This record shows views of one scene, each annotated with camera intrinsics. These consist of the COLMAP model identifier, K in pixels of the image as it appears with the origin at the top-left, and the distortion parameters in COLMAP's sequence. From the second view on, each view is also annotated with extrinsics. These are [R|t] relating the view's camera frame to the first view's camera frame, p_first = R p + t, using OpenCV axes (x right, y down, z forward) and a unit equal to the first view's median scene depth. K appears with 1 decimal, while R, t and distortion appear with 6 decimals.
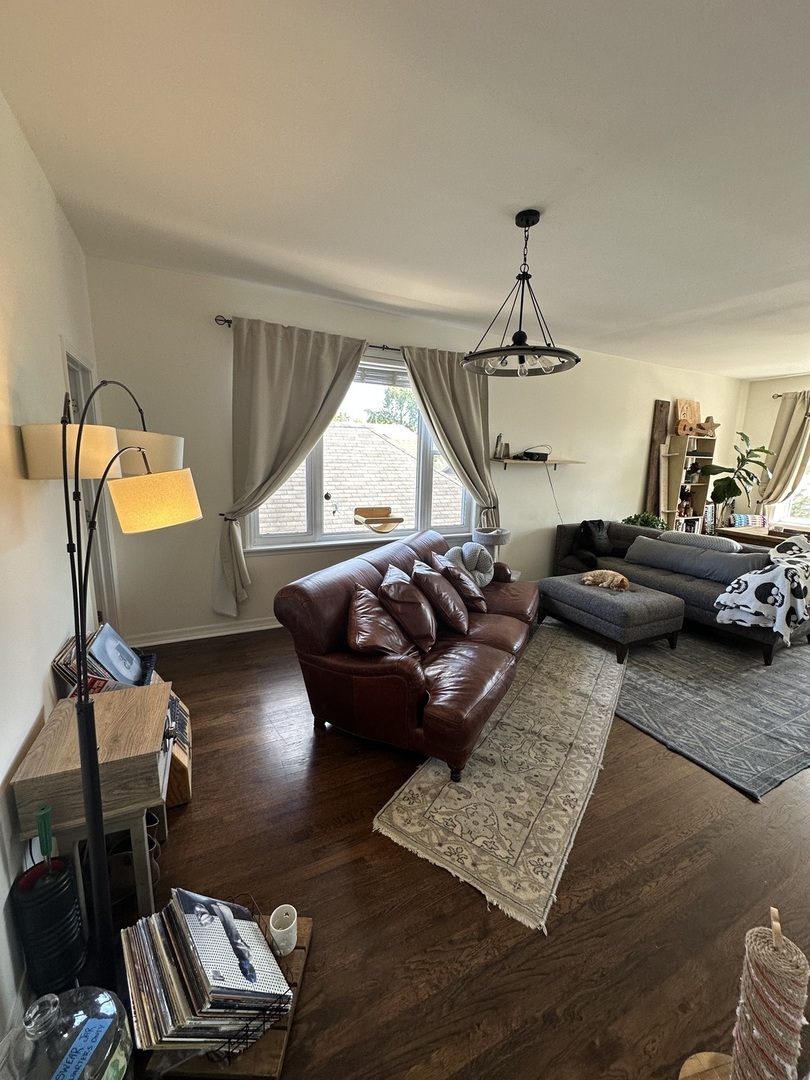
lens RADIAL K [[430.9, 0, 405.0], [0, 430.9, 540.0], [0, 0, 1]] dist [-0.004750, 0.000322]
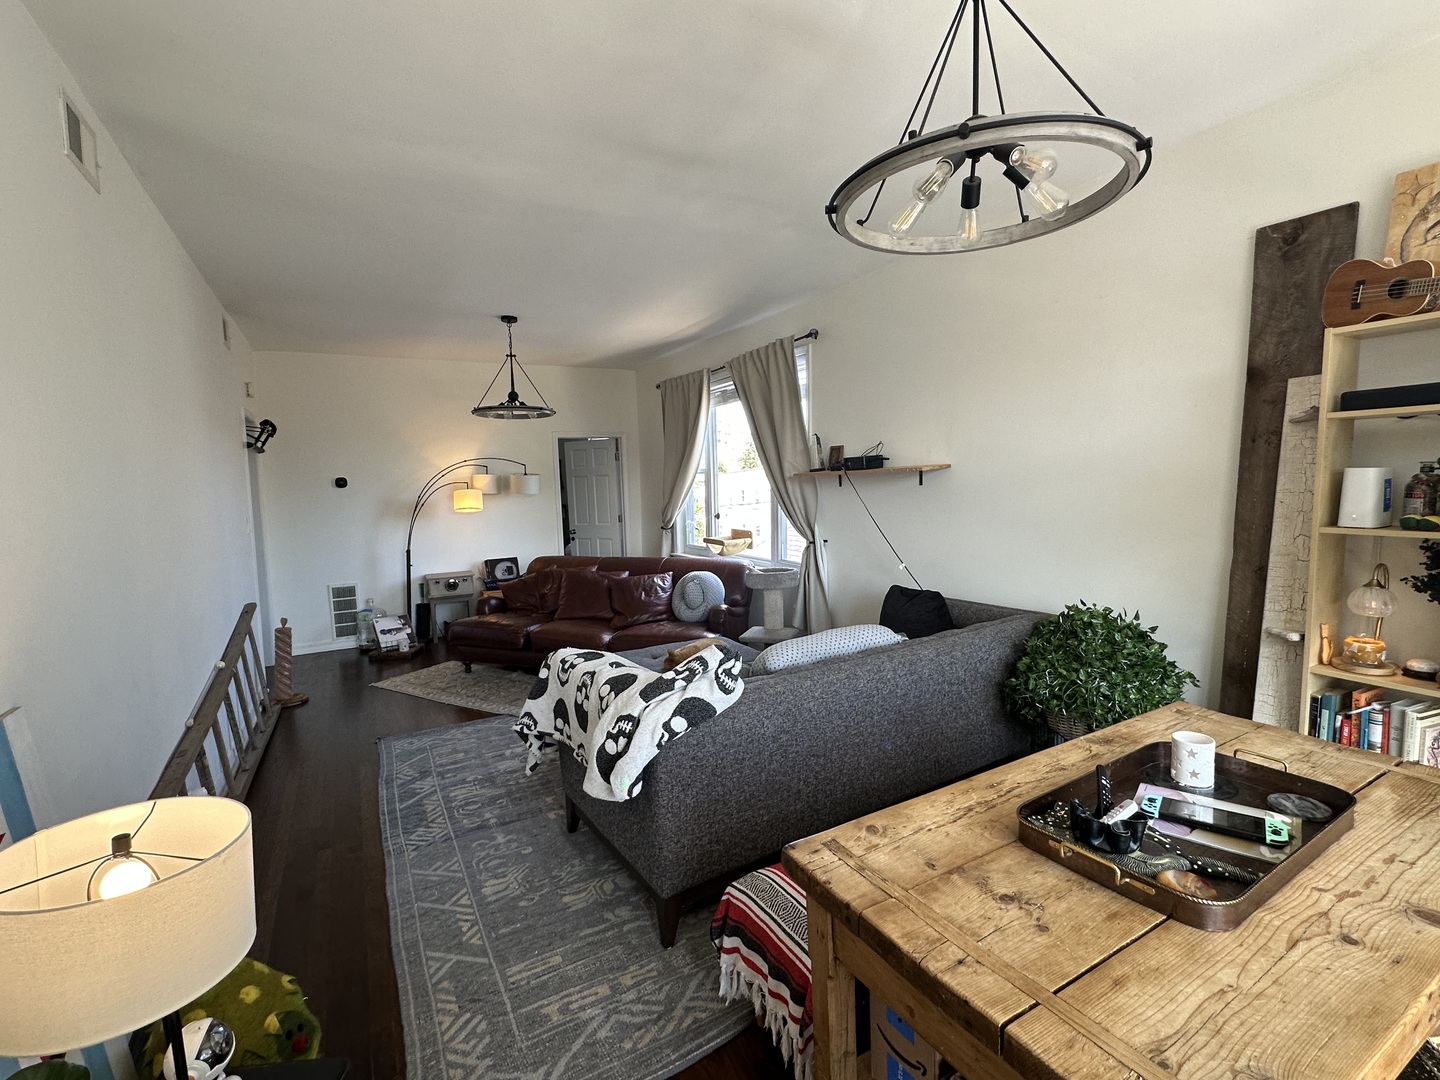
lens RADIAL K [[665.1, 0, 720.0], [0, 665.1, 540.0], [0, 0, 1]] dist [-0.003959, -0.000240]
pose [[0.044857, 0.060209, -0.997177, 1.493017], [-0.160049, 0.985722, 0.052318, -0.132170], [0.986089, 0.157250, 0.053853, 0.965290]]
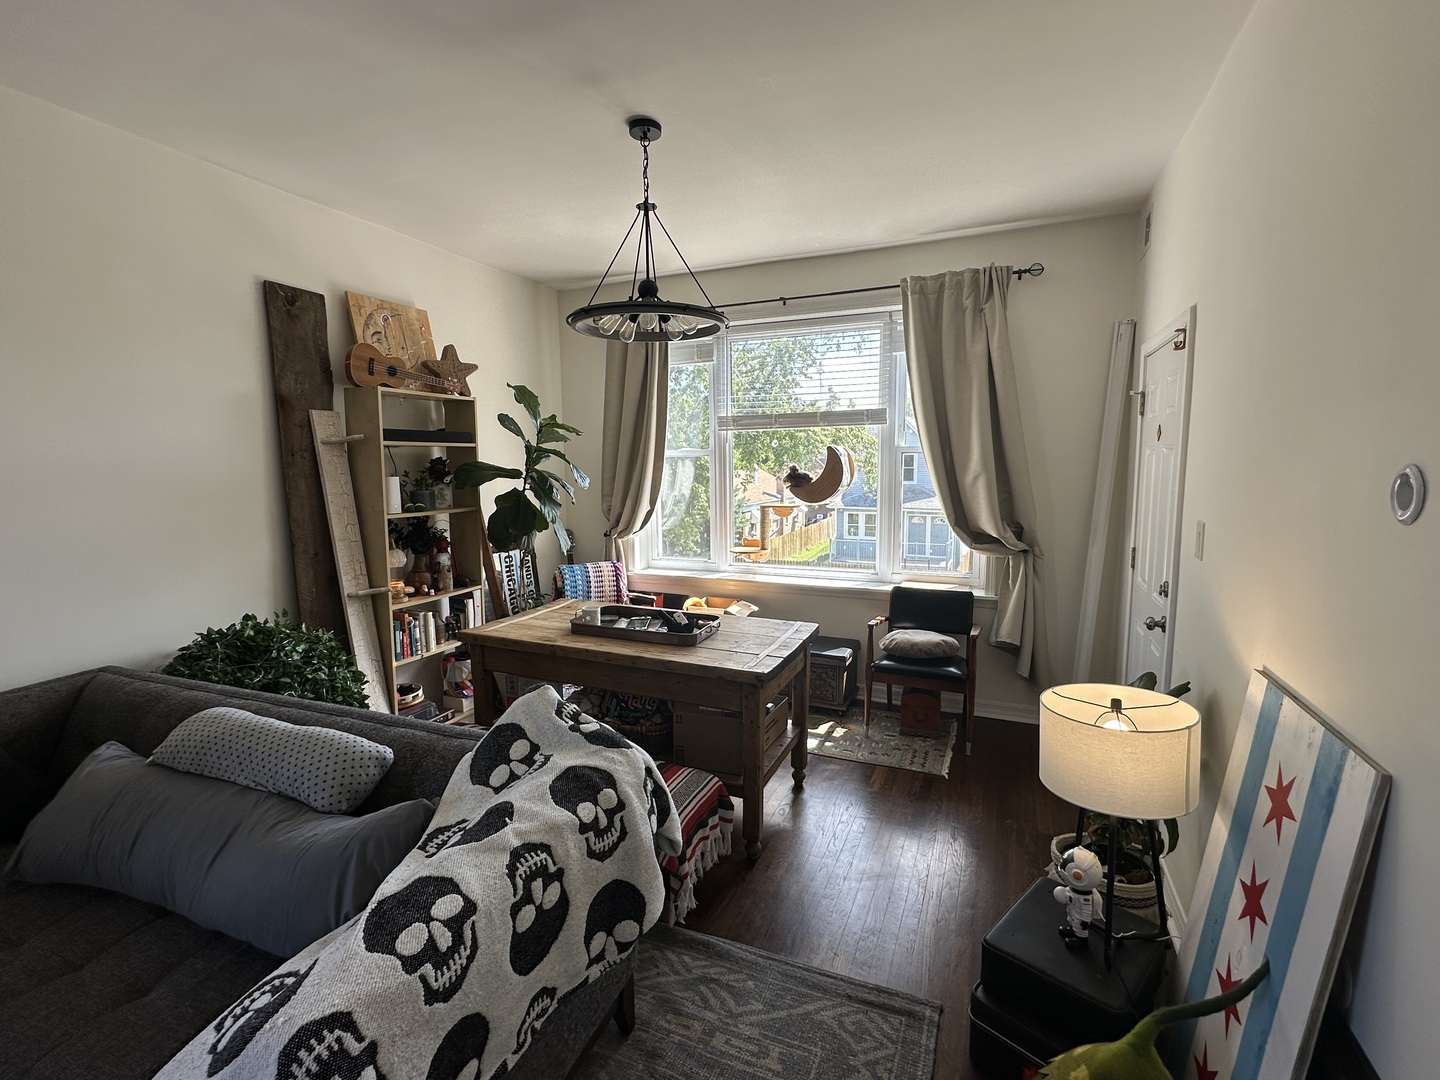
lens RADIAL K [[665.1, 0, 720.0], [0, 665.1, 540.0], [0, 0, 1]] dist [-0.003959, -0.000240]
pose [[0.766085, -0.106991, 0.633772, 0.742776], [0.148239, 0.988876, -0.012249, -0.088798], [-0.625411, 0.103333, 0.773423, 0.562932]]
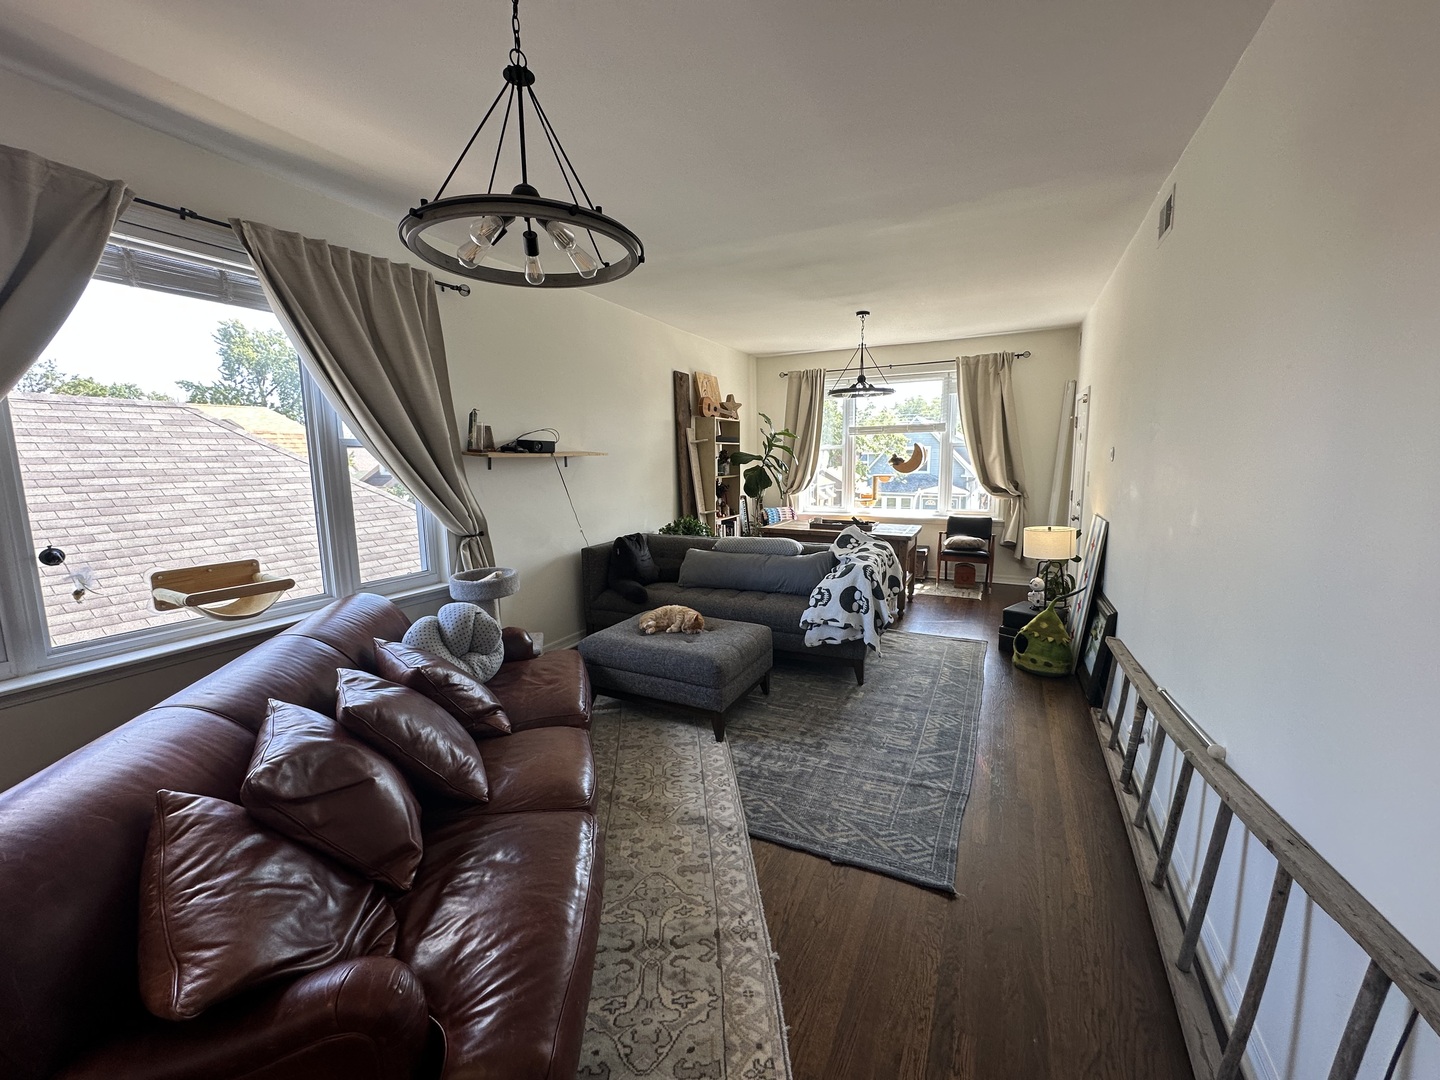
lens RADIAL K [[574.6, 0, 720.0], [0, 574.6, 540.0], [0, 0, 1]] dist [-0.004750, 0.000322]
pose [[0.796133, -0.122168, 0.592661, 0.001616], [0.147456, 0.989052, 0.005797, -0.028532], [-0.586881, 0.082776, 0.805431, 0.214827]]
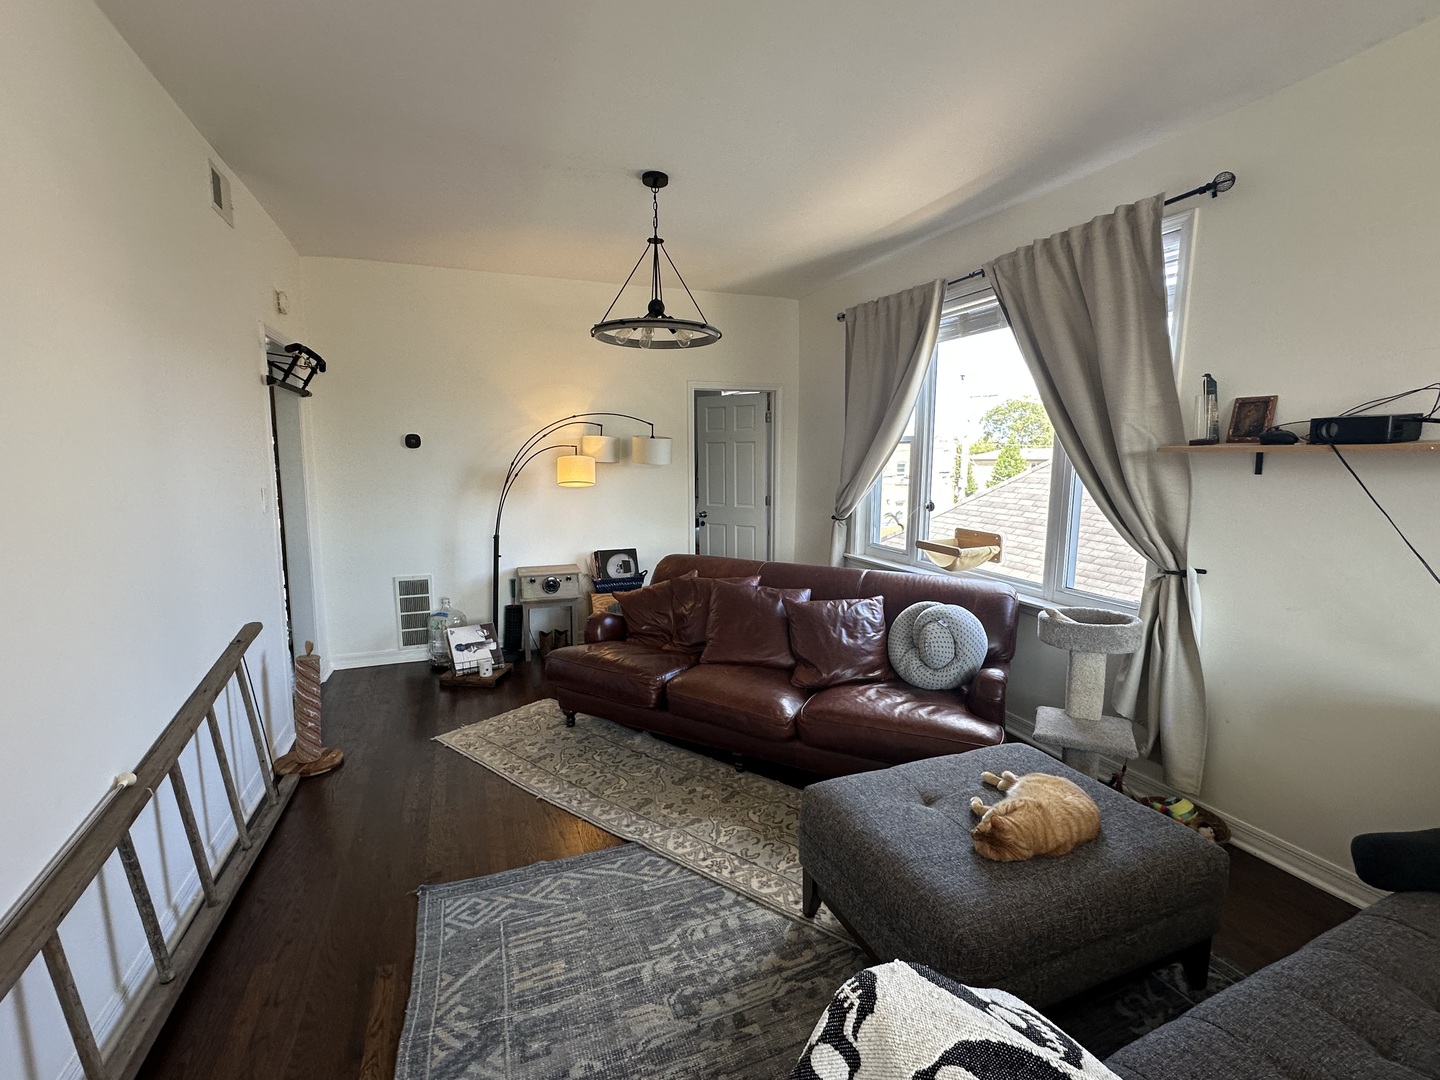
lens RADIAL K [[665.1, 0, 720.0], [0, 665.1, 540.0], [0, 0, 1]] dist [-0.003959, -0.000240]
pose [[-0.092506, 0.102065, -0.990467, 0.978592], [-0.194228, 0.973774, 0.118485, -0.113105], [0.976585, 0.203337, -0.070256, 0.780543]]
